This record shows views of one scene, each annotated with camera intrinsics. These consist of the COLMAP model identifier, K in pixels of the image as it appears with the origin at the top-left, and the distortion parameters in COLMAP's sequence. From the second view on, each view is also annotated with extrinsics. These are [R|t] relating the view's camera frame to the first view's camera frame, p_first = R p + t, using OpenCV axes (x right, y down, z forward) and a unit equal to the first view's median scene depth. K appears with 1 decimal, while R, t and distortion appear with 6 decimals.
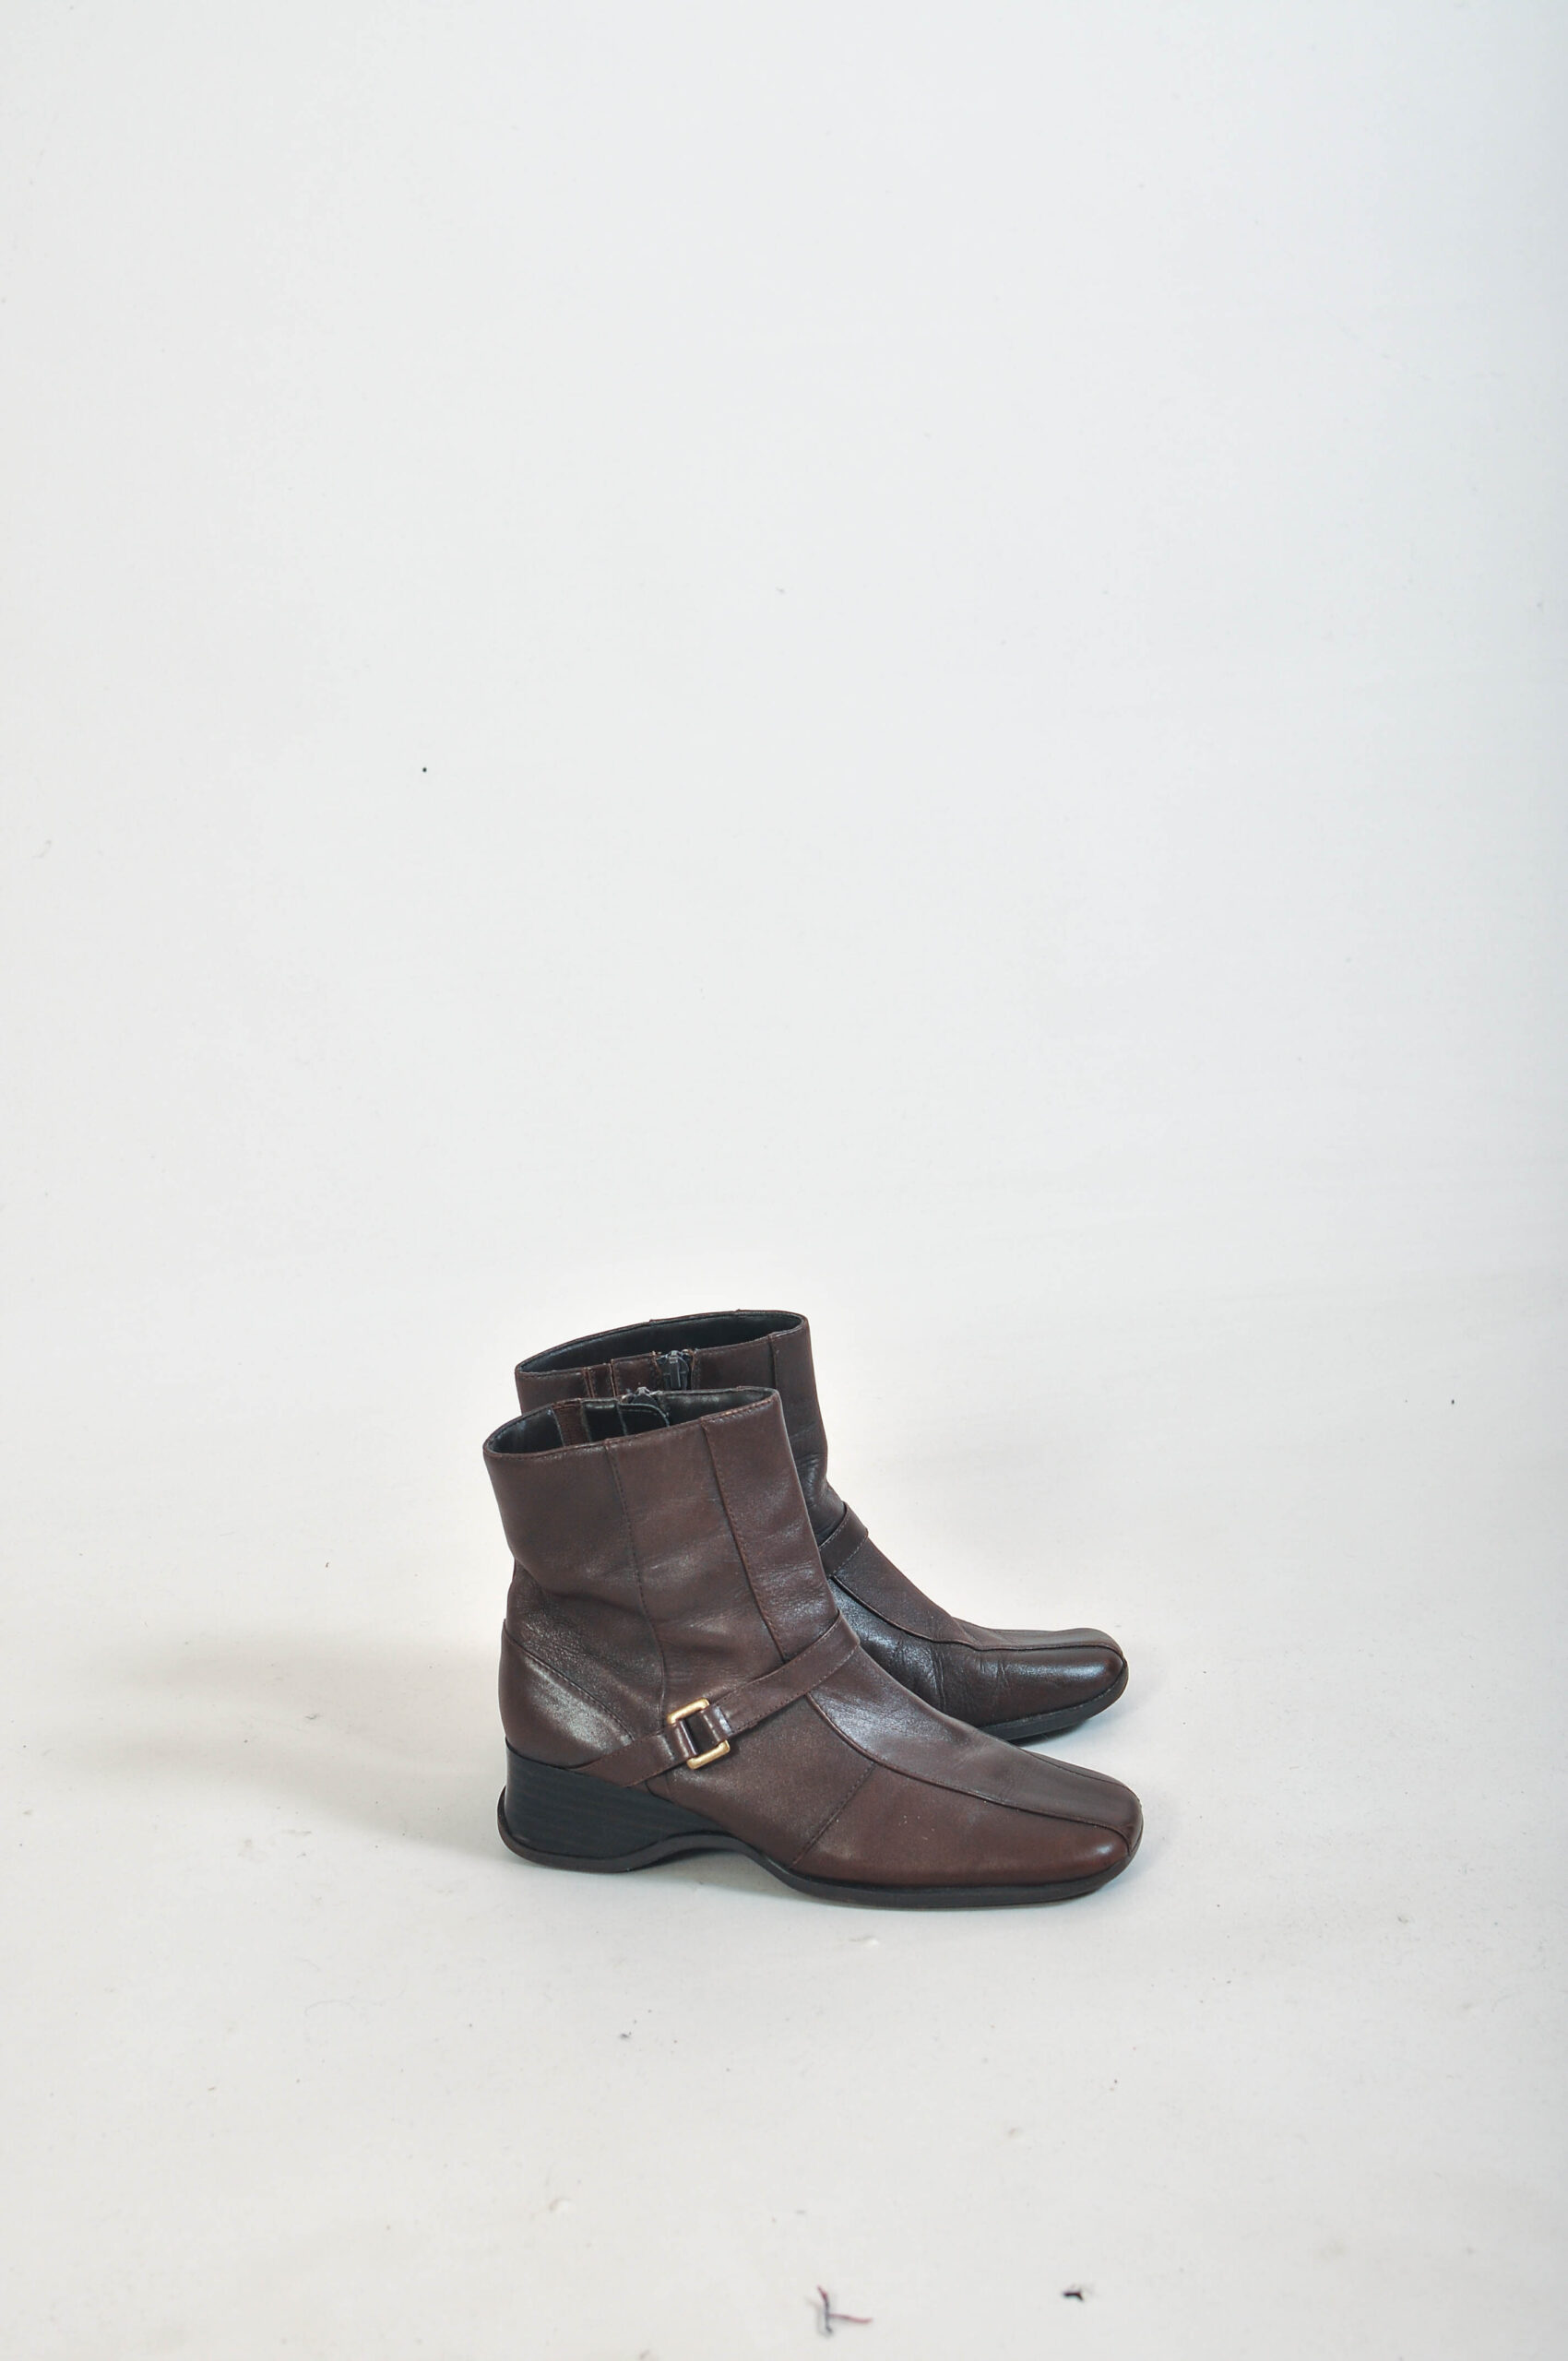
lens RADIAL K [[3664.9, 0, 784.0], [0, 3664.9, 1180.5], [0, 0, 1]] dist [-0.198855, 0.090607]
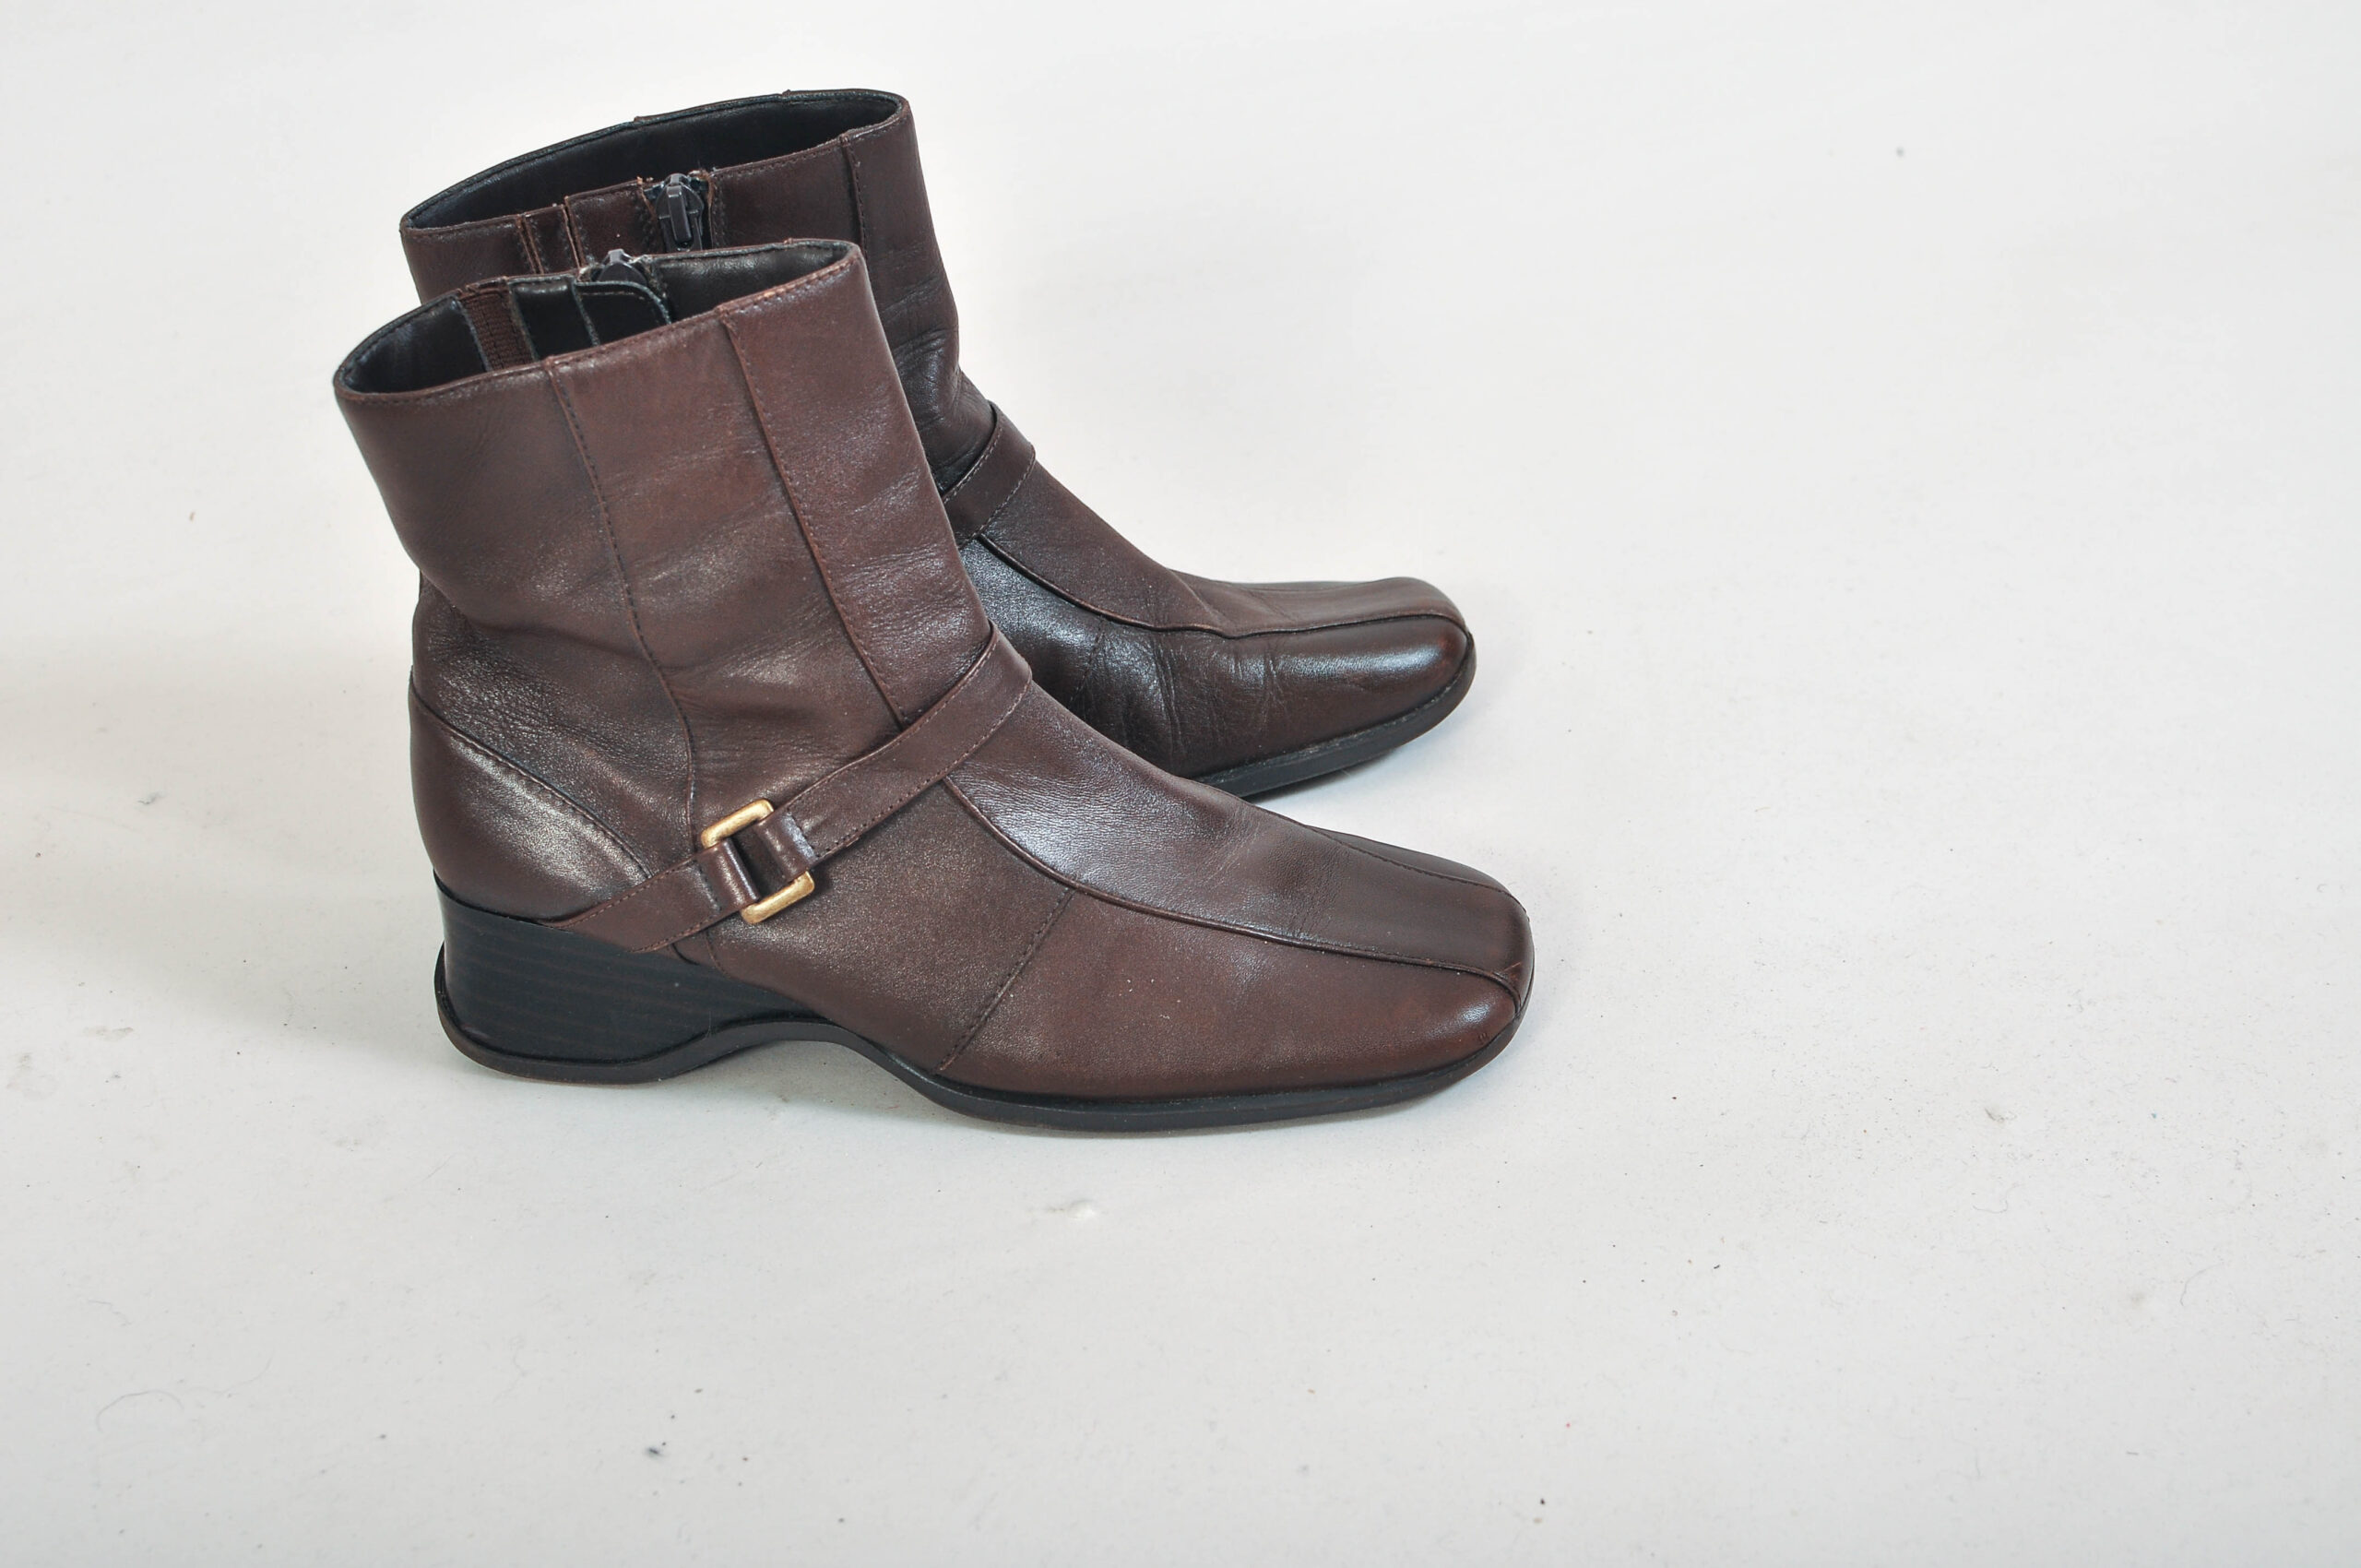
lens RADIAL K [[3664.9, 0, 1180.5], [0, 3664.9, 784.0], [0, 0, 1]] dist [-0.198855, 0.090607]
pose [[0.996616, -0.061802, 0.054202, 0.011882], [0.046299, 0.966849, 0.251115, 0.000470], [-0.067924, -0.247756, 0.966439, 0.445492]]
